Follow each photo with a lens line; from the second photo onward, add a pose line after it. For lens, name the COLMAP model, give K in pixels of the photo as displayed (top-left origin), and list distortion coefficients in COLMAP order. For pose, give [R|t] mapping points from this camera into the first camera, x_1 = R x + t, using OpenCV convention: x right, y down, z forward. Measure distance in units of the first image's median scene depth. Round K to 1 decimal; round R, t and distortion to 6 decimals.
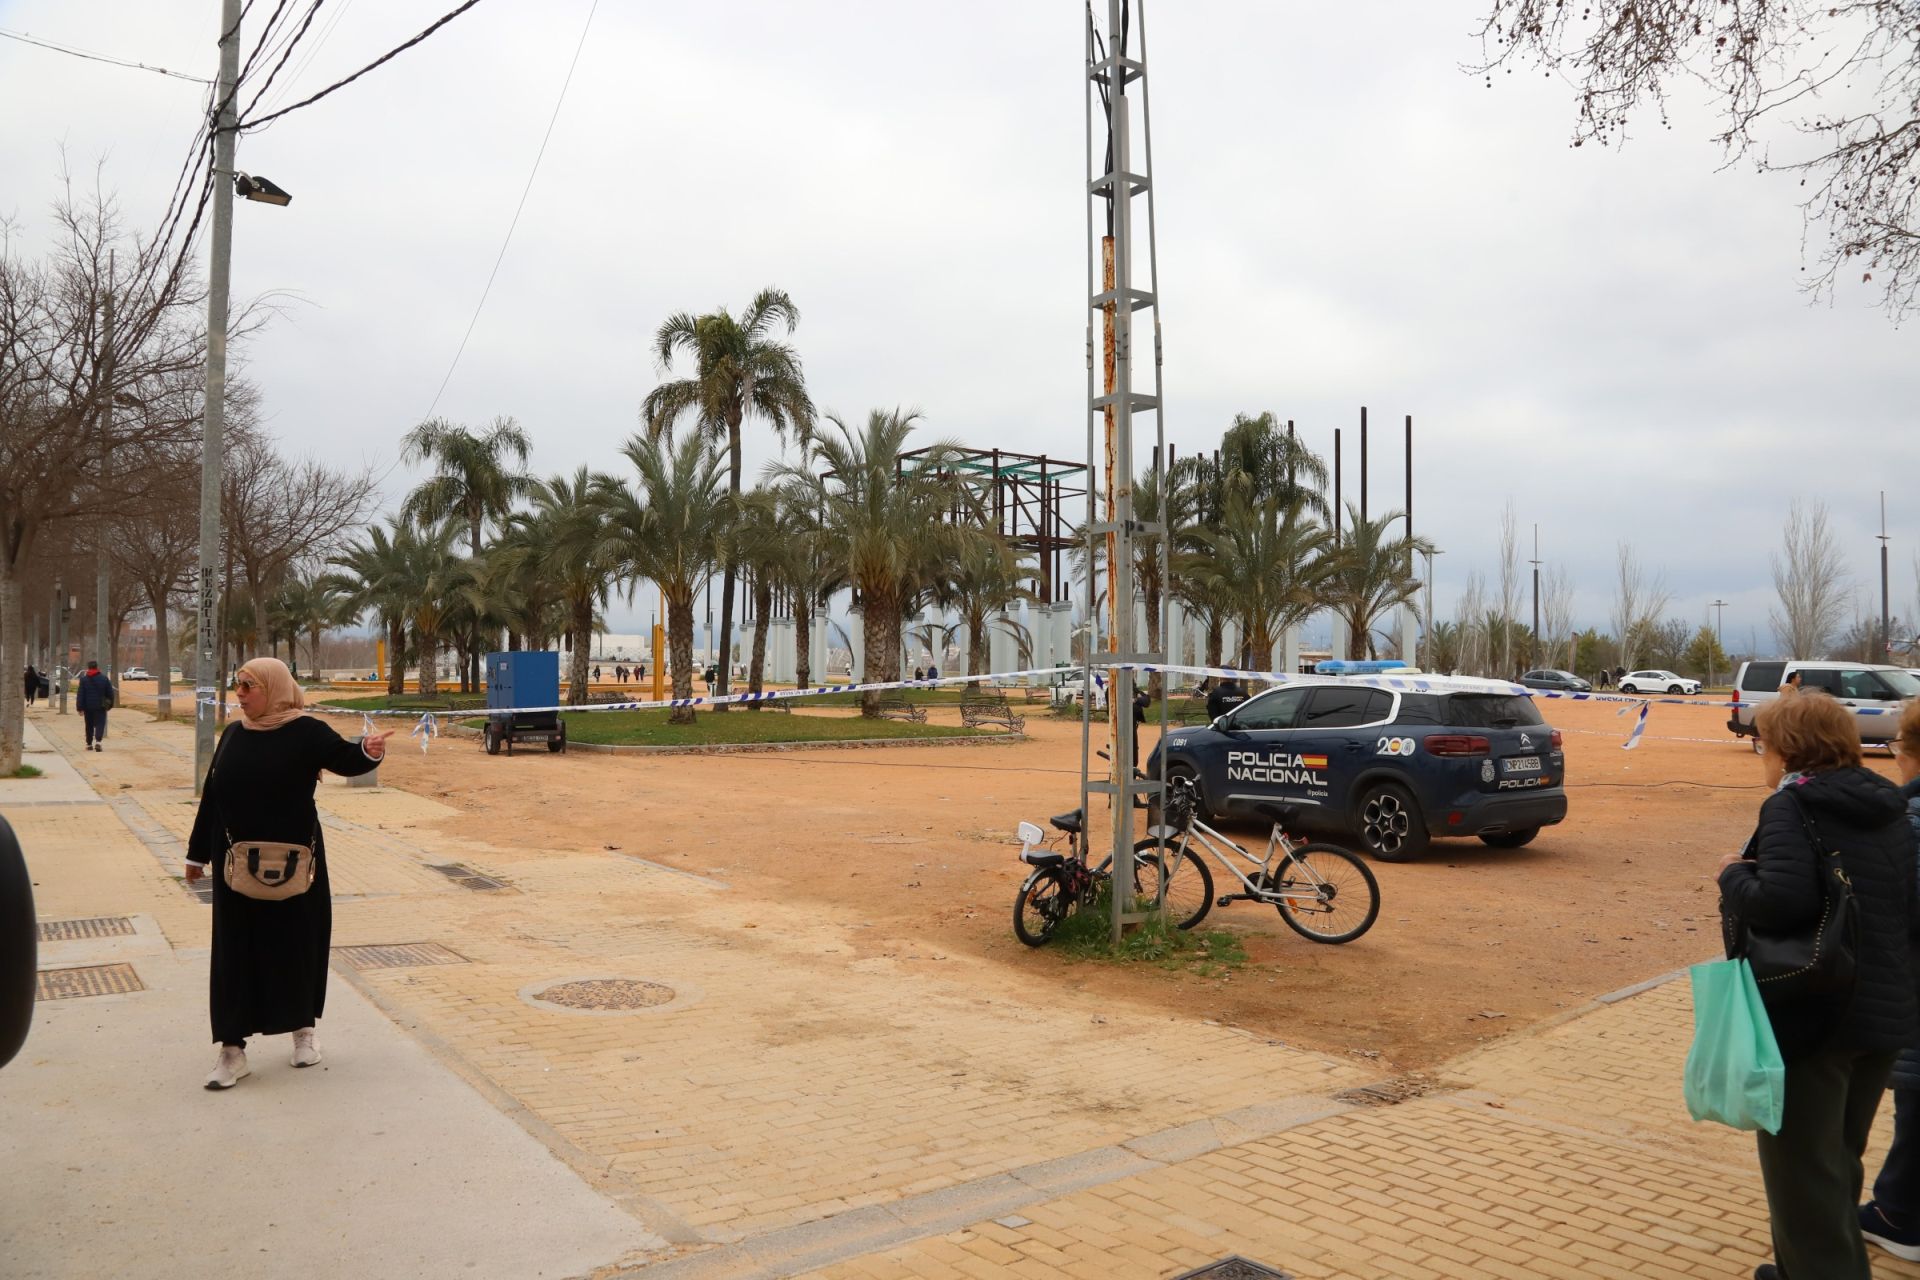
lens RADIAL K [[1389.3, 0, 952.1], [0, 1389.3, 635.8], [0, 0, 1]] dist [-0.087430, 0.009819]
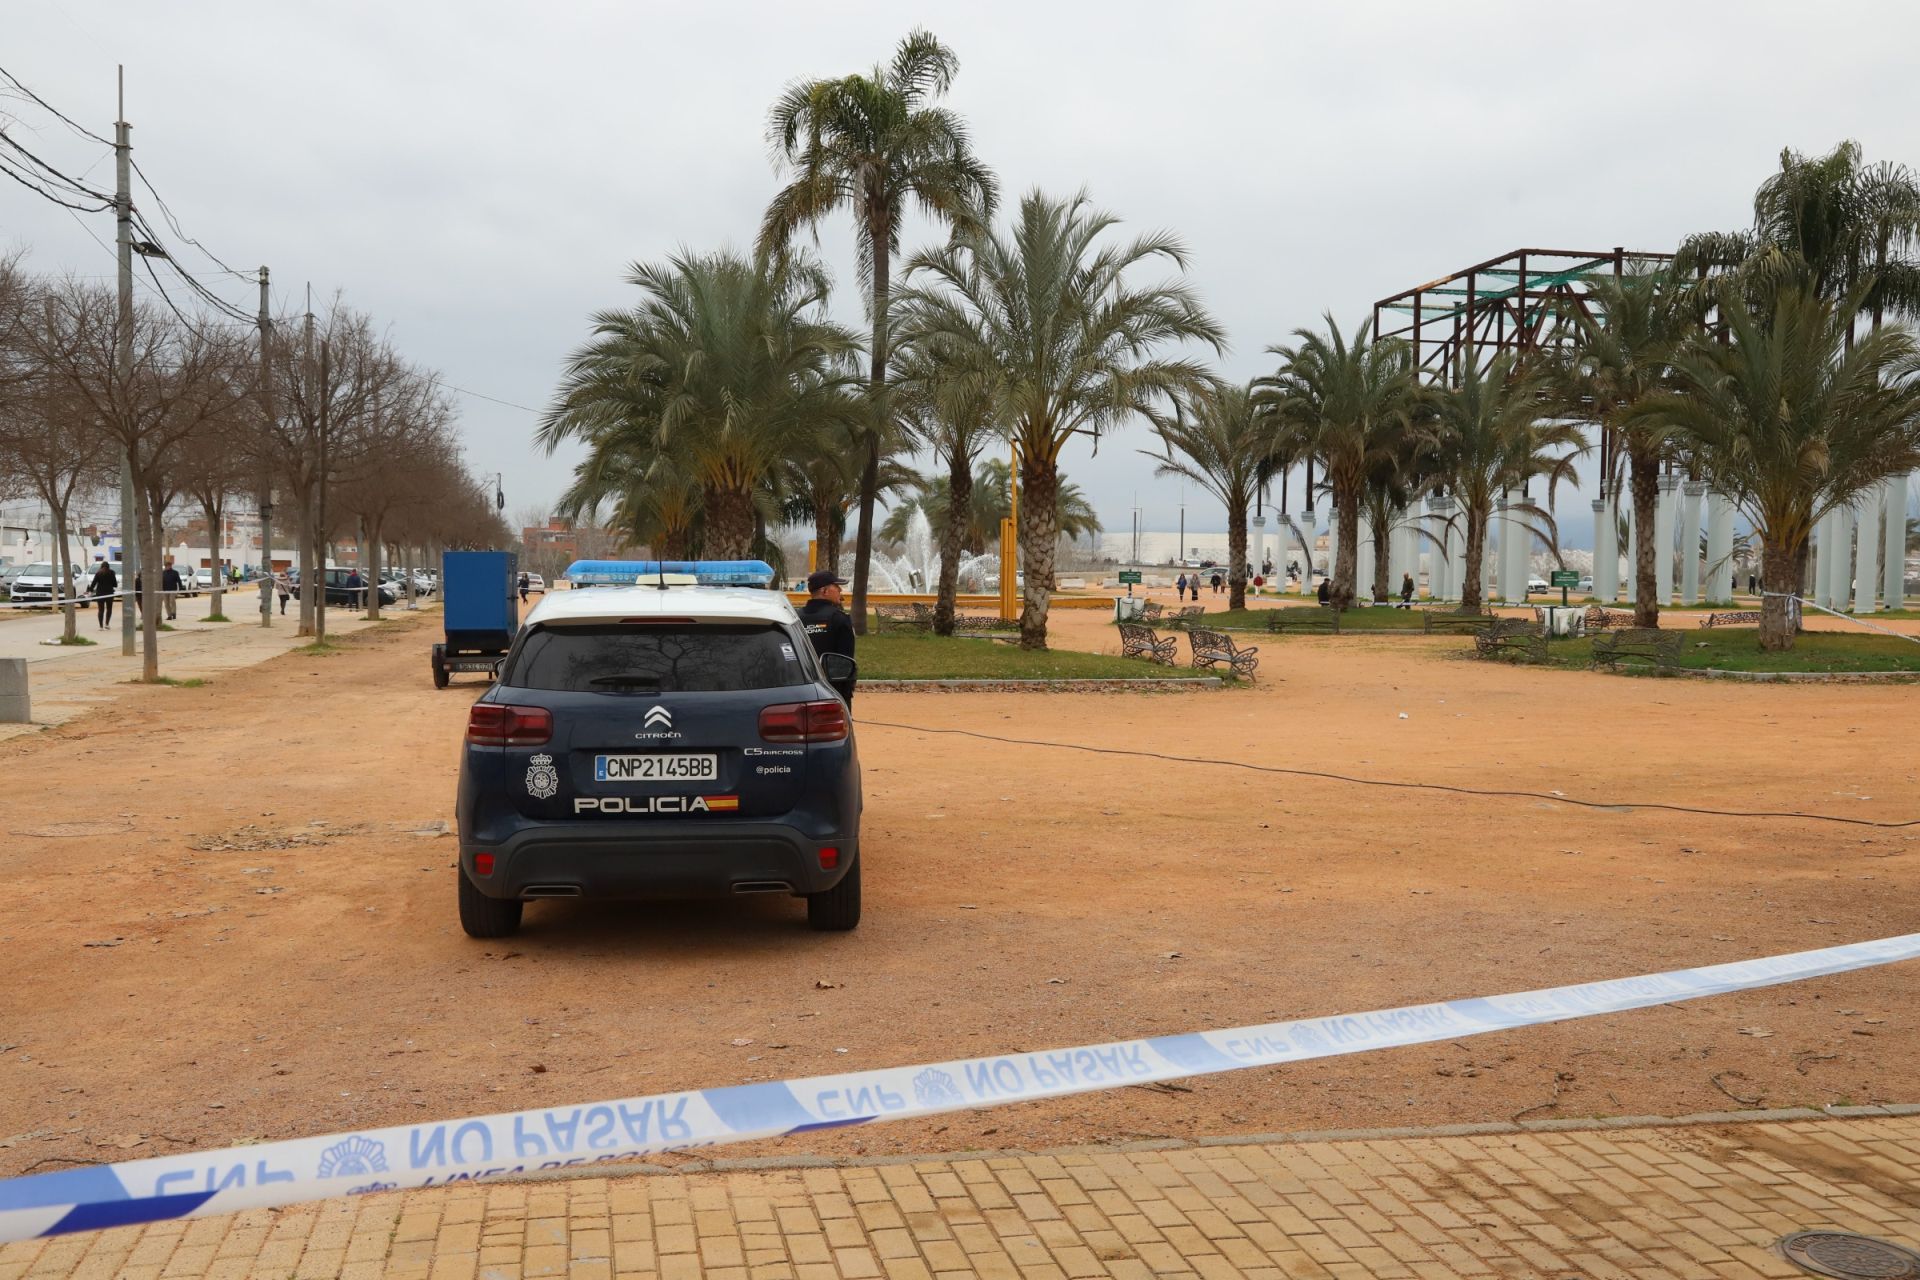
lens RADIAL K [[1821.5, 0, 963.2], [0, 1821.5, 675.5], [0, 0, 1]] dist [-0.054705, 0.202573]
pose [[0.903399, 0.026995, -0.427951, 0.288311], [0.005845, 0.997149, 0.075237, 0.003832], [0.428761, -0.070471, 0.900665, 0.161027]]
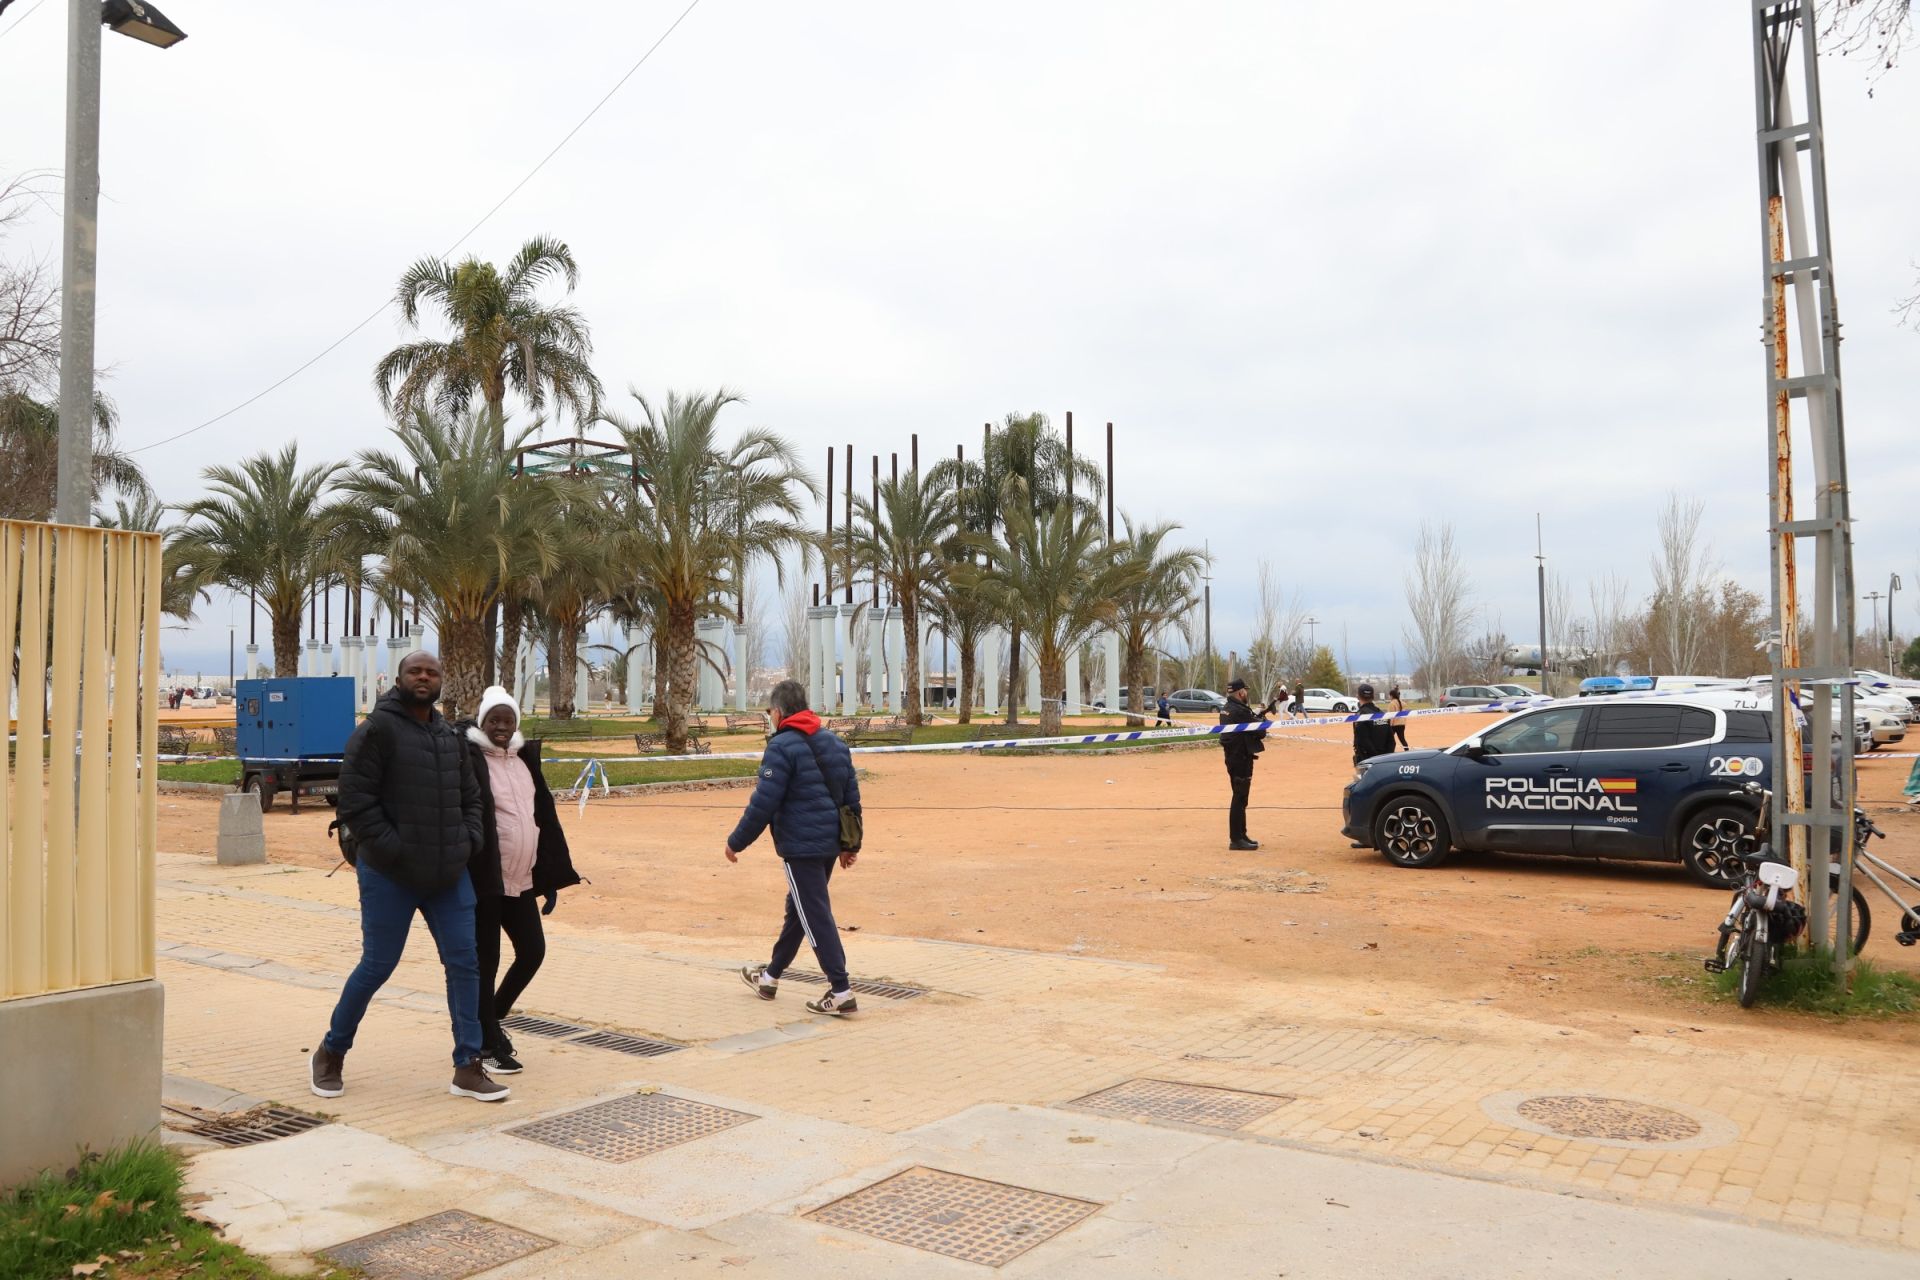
lens RADIAL K [[1524.9, 0, 937.4], [0, 1524.9, 642.1], [0, 0, 1]] dist [-0.096643, 0.106555]
pose [[0.951975, -0.002011, 0.306169, -0.183822], [0.005184, 0.999941, -0.009549, 0.000909], [-0.306131, 0.010677, 0.951929, 0.069761]]
